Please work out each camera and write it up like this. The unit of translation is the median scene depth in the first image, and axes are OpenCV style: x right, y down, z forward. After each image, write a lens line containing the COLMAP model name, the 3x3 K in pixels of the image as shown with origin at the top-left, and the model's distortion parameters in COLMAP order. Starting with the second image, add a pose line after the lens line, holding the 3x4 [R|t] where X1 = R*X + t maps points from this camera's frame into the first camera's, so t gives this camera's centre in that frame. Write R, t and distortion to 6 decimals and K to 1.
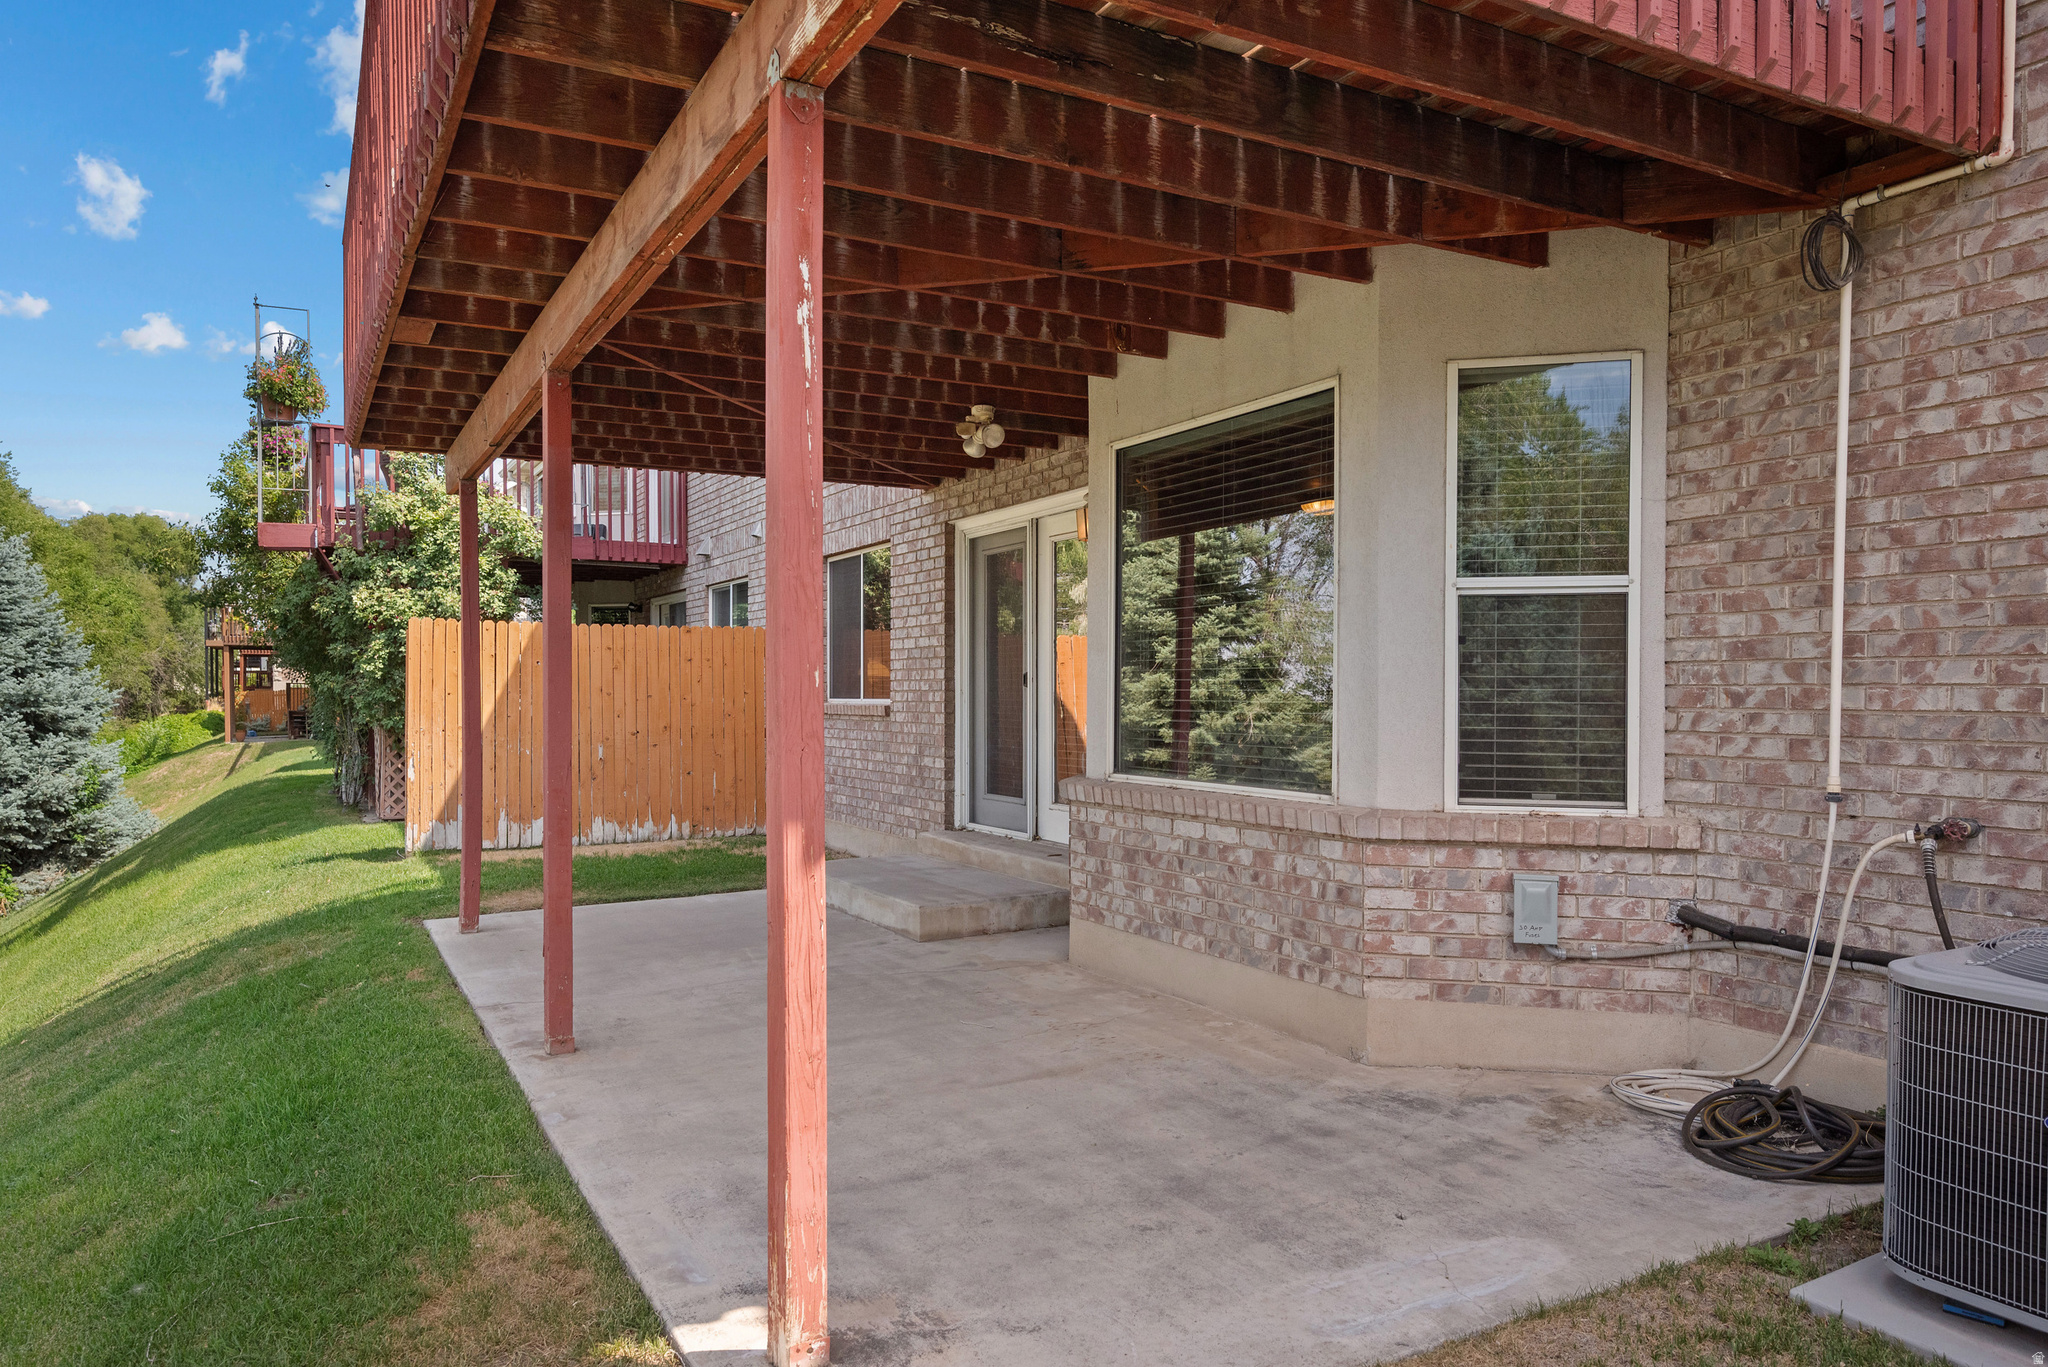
lens RADIAL K [[1334.1, 0, 1019.8], [0, 1334.1, 692.2], [0, 0, 1]] dist [0.000359, 0.000414]
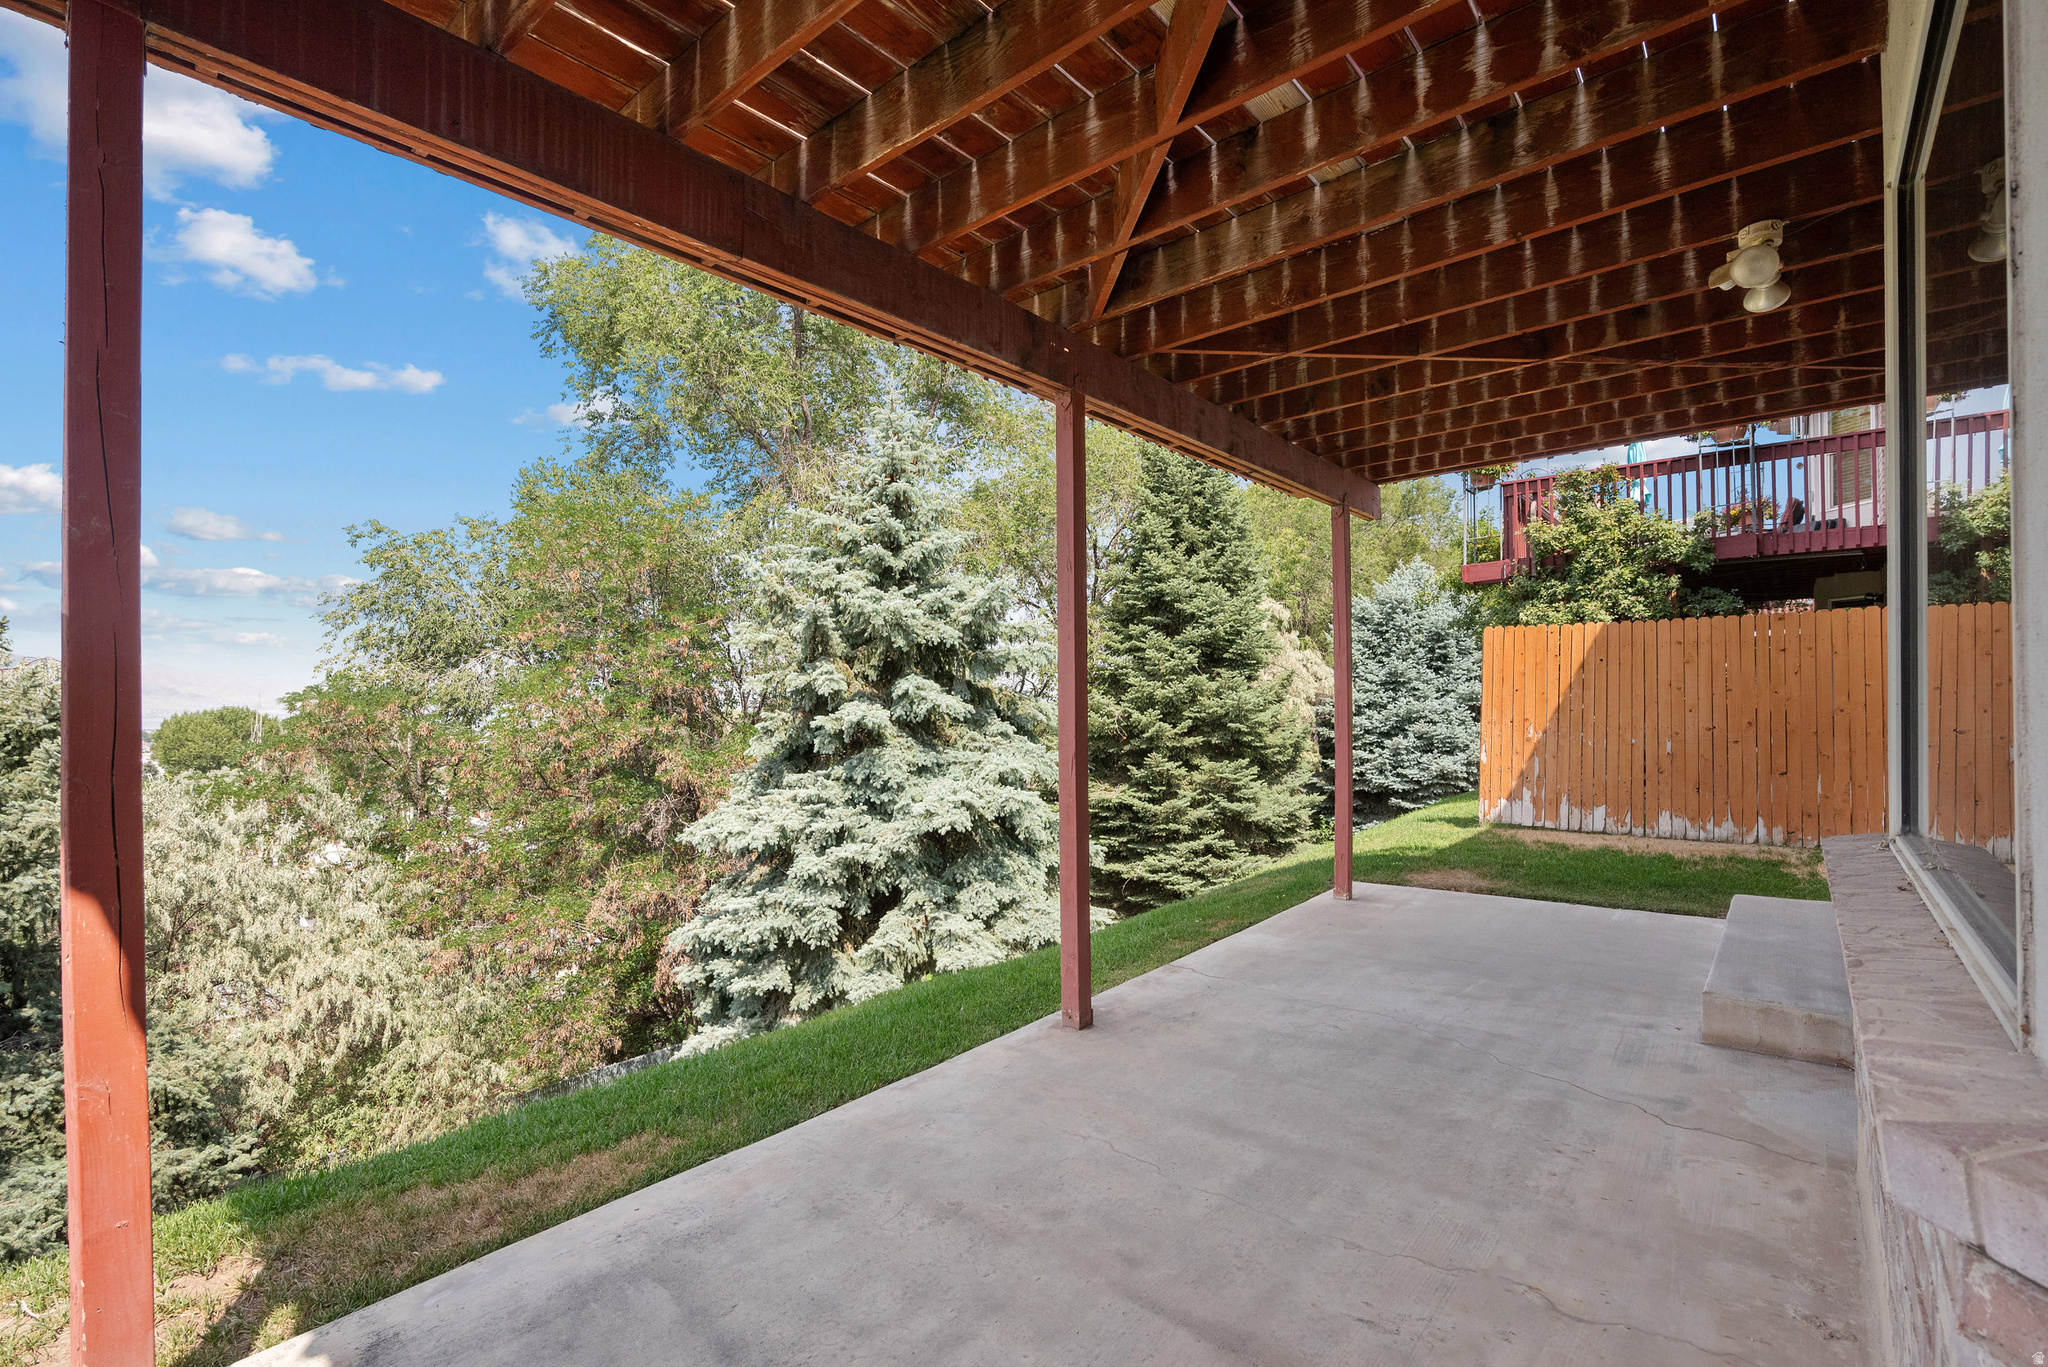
lens RADIAL K [[905.9, 0, 1029.3], [0, 905.9, 694.7], [0, 0, 1]] dist [0.001540, 0.000426]
pose [[0.380516, -0.006967, -0.924748, 0.138618], [0.010309, 0.999941, -0.003291, 0.003107], [0.924717, -0.008281, 0.380566, 0.304611]]
